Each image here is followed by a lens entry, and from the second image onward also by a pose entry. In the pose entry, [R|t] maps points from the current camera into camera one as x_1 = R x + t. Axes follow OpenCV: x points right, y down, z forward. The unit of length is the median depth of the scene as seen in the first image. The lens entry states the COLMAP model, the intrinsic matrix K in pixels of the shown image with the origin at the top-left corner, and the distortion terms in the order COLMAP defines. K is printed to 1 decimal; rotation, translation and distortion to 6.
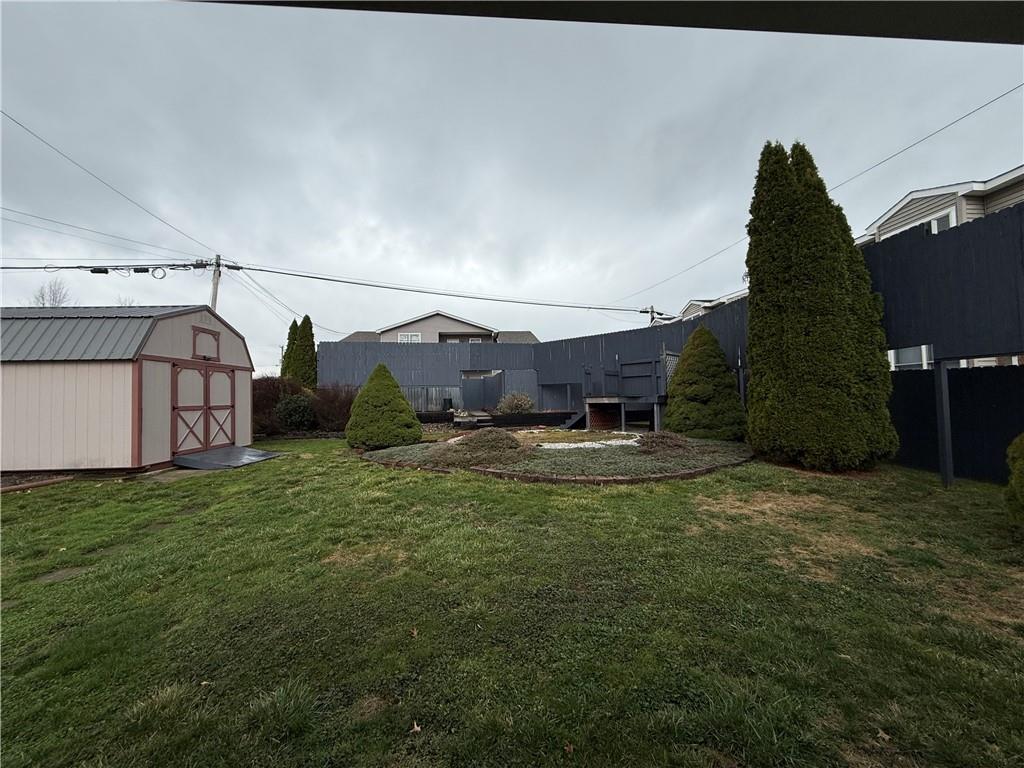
lens RADIAL K [[408.7, 0, 507.0], [0, 408.7, 383.3], [0, 0, 1]] dist [0.012634, -0.000020]
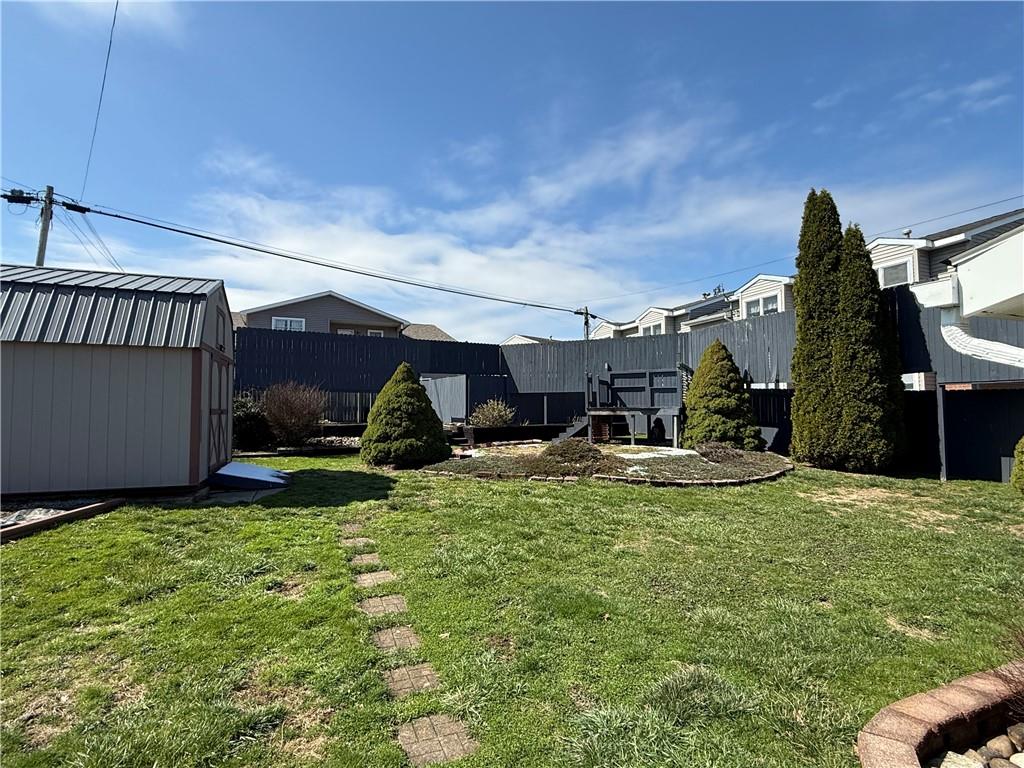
lens RADIAL K [[533.5, 0, 511.5], [0, 533.5, 384.9], [0, 0, 1]] dist [0.001955, 0.001232]
pose [[0.942848, 0.028188, 0.332027, -0.283658], [-0.024431, 0.999582, -0.015486, 0.002238], [-0.332325, 0.006489, 0.943143, -0.055299]]
